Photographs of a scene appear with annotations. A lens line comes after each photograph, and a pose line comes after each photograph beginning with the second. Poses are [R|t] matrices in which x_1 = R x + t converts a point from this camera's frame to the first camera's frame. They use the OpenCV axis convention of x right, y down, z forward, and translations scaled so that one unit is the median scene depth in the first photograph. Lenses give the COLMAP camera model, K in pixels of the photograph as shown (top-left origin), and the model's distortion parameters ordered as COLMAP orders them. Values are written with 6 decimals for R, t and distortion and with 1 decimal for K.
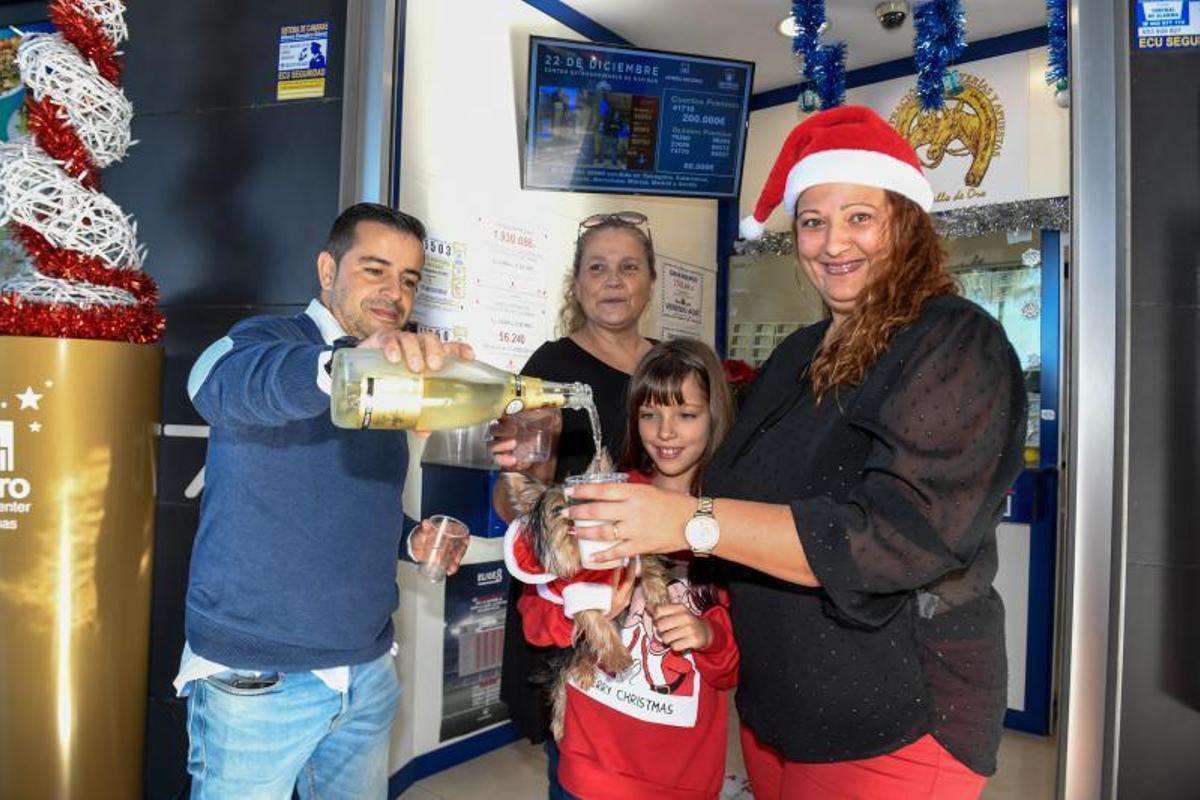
lens RADIAL K [[812.9, 0, 596.1], [0, 812.9, 403.8], [0, 0, 1]] dist [-0.051664, -0.000597]
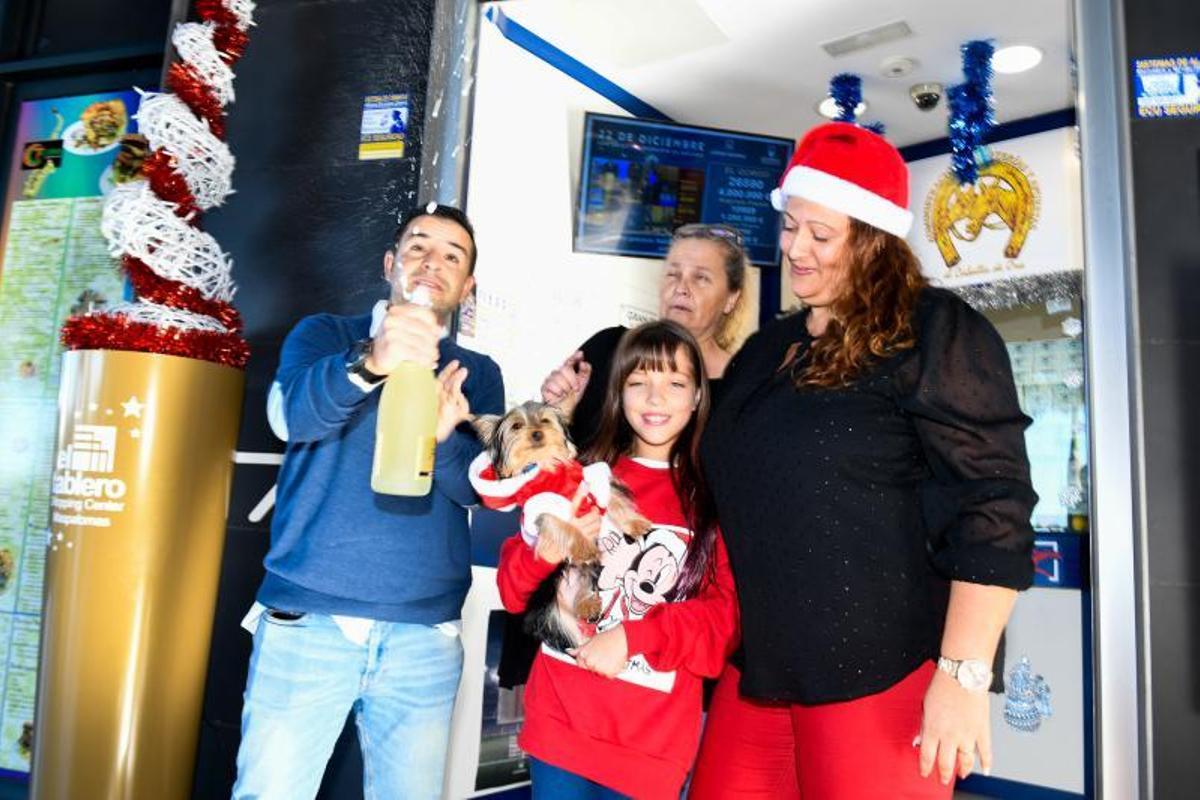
lens RADIAL K [[897.0, 0, 600.0], [0, 897.0, 400.0], [0, 0, 1]] dist [-0.031945, -0.003713]
pose [[0.999303, 0.020742, -0.031048, -0.016451], [-0.024733, 0.990640, -0.134242, 0.082109], [0.027973, 0.134916, 0.990462, -0.129375]]
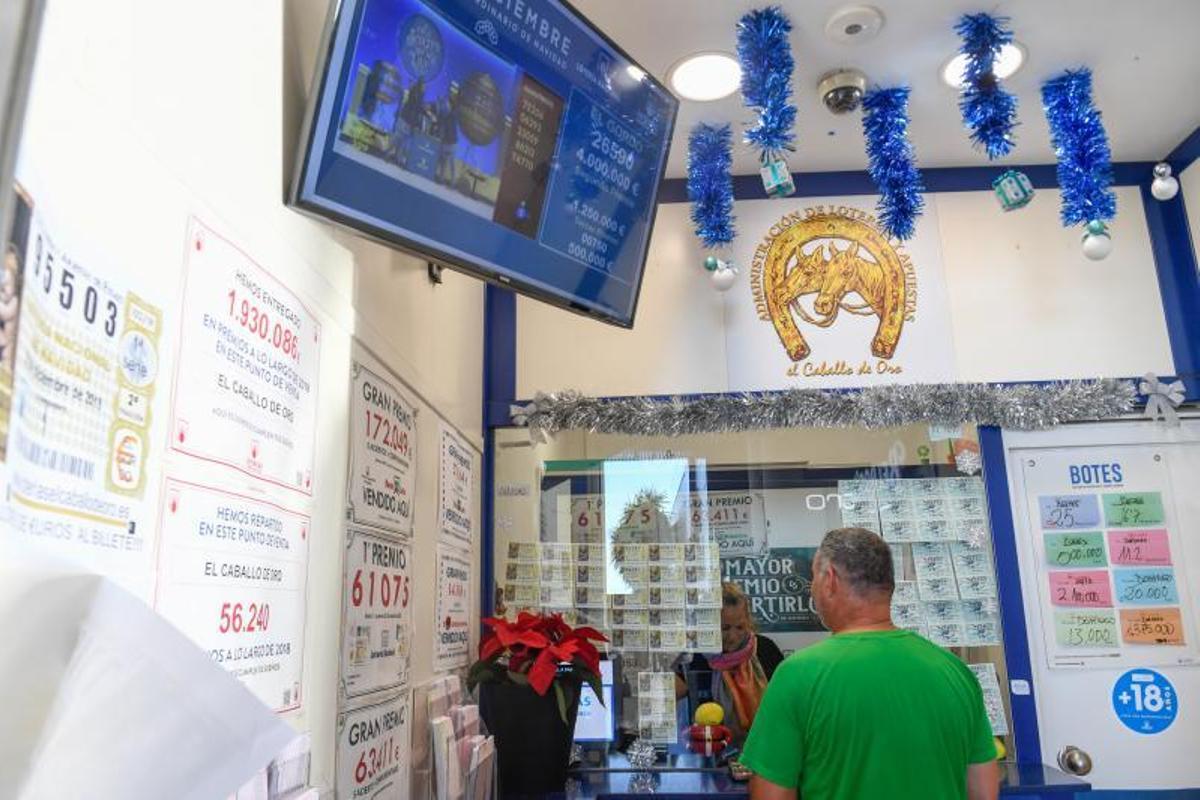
lens RADIAL K [[854.5, 0, 596.0], [0, 854.5, 404.6], [0, 0, 1]] dist [-0.025476, -0.000999]
pose [[0.811760, 0.099160, 0.575512, -0.194527], [0.030824, 0.976830, -0.211784, -0.088058], [-0.583178, 0.189658, 0.789895, 0.631849]]
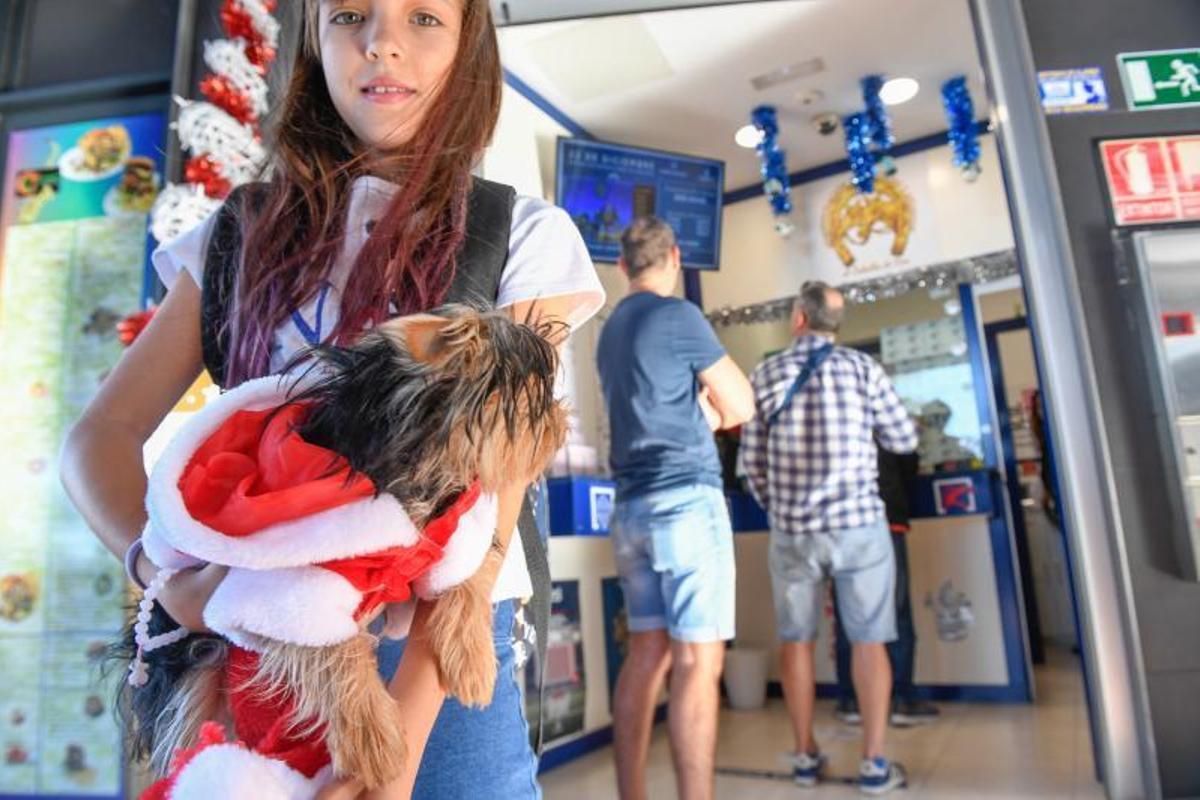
lens RADIAL K [[794.6, 0, 600.0], [0, 794.6, 400.0], [0, 0, 1]] dist [-0.059849, 0.002567]
pose [[0.986109, -0.051320, 0.157970, -0.217970], [0.079786, 0.980515, -0.179512, 0.149334], [-0.145680, 0.189623, 0.970990, -0.090775]]
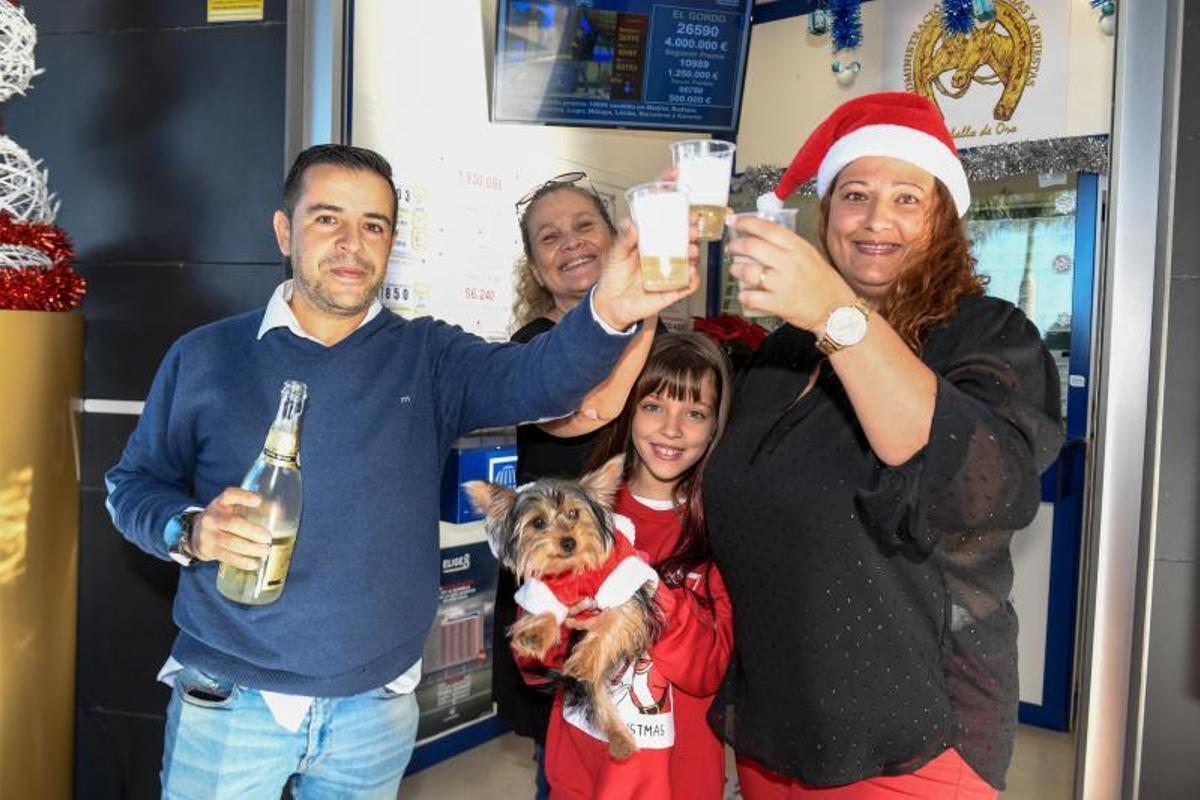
lens RADIAL K [[939.0, 0, 599.3], [0, 939.0, 403.2], [0, 0, 1]] dist [-0.027311, -0.000928]
pose [[0.999250, 0.000799, 0.038711, -0.013168], [-0.003295, 0.997915, 0.064457, -0.029302], [-0.038579, -0.064536, 0.997169, -0.027910]]
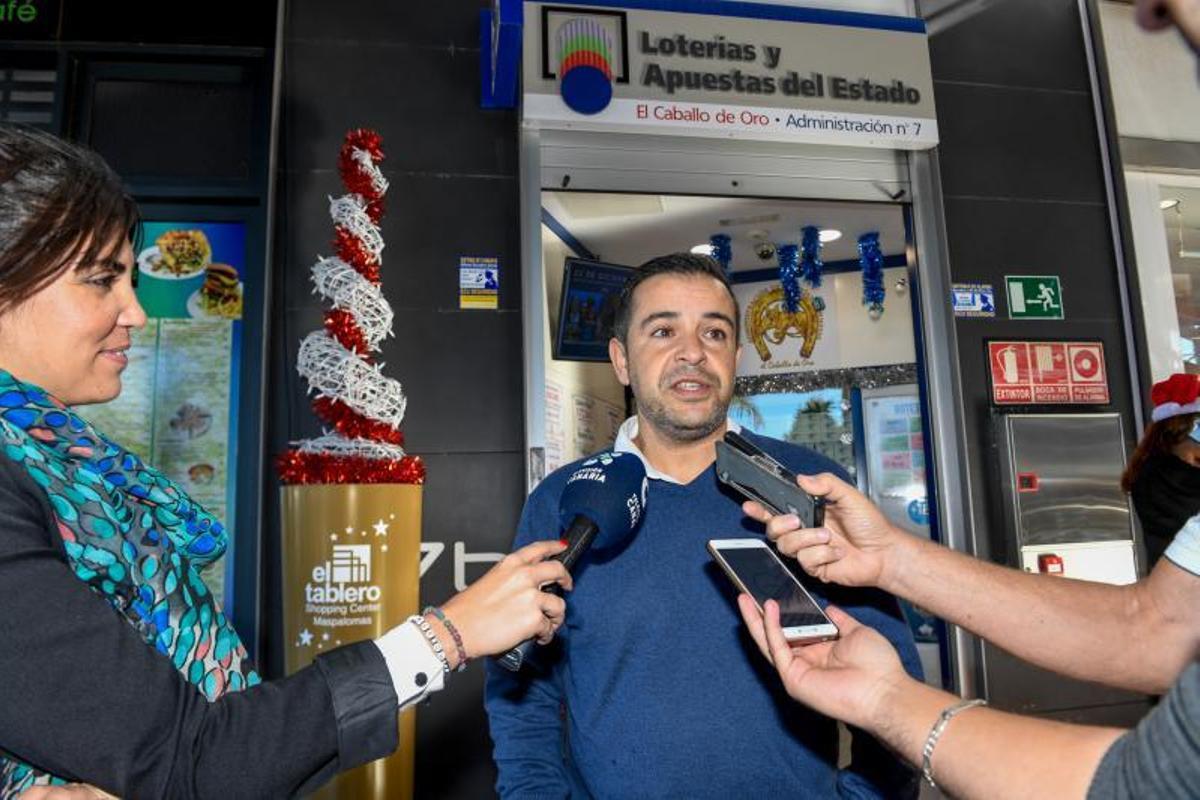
lens RADIAL K [[812.9, 0, 596.1], [0, 812.9, 403.8], [0, 0, 1]] dist [-0.051664, -0.000597]
pose [[0.925525, 0.000671, 0.378686, -0.556135], [0.047393, 0.991931, -0.117588, -0.023389], [-0.375710, 0.126777, 0.918025, -0.300570]]
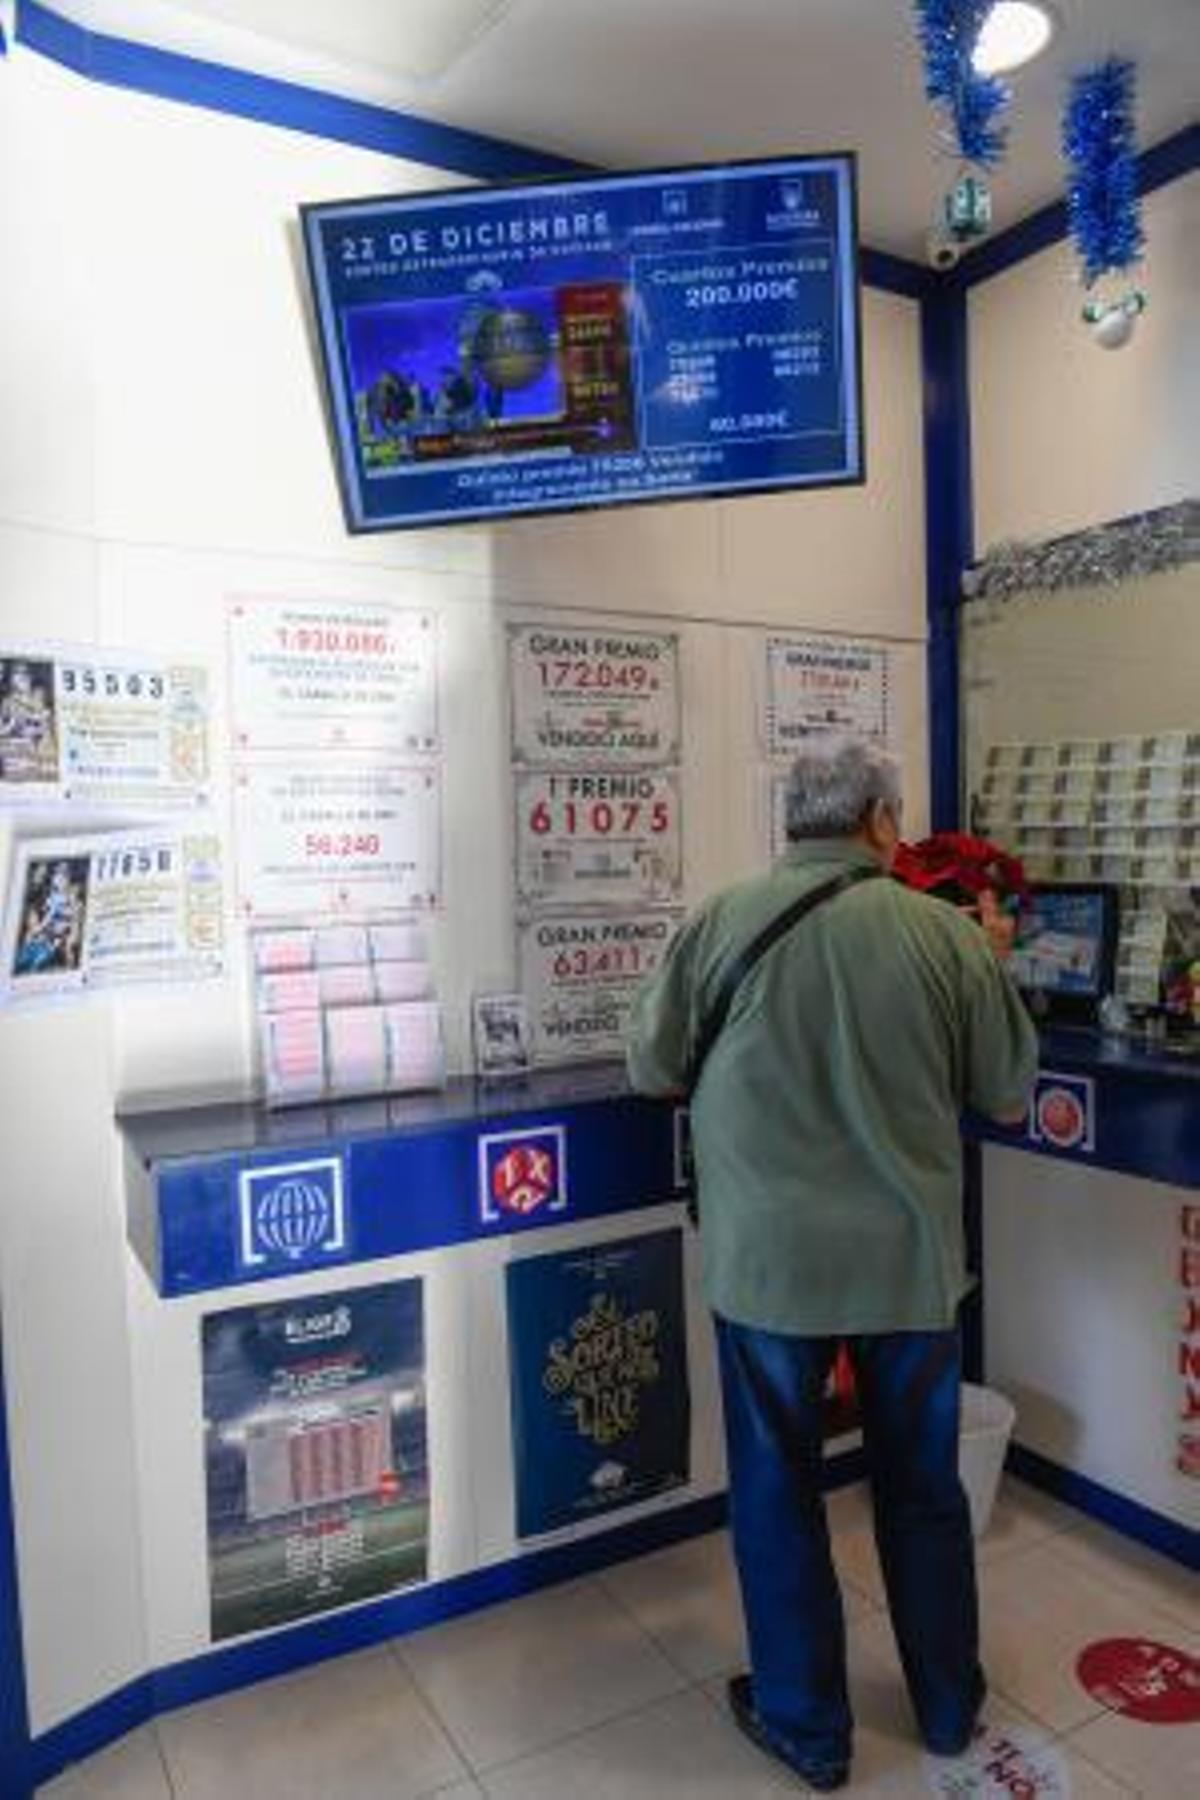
lens RADIAL K [[1227.4, 0, 618.1], [0, 1227.4, 915.6], [0, 0, 1]] dist [-0.048272, -0.005034]
pose [[0.933831, -0.031337, -0.356338, 0.313834], [0.052081, 0.997451, 0.048767, -0.066108], [0.353902, -0.064098, 0.933084, 0.367566]]
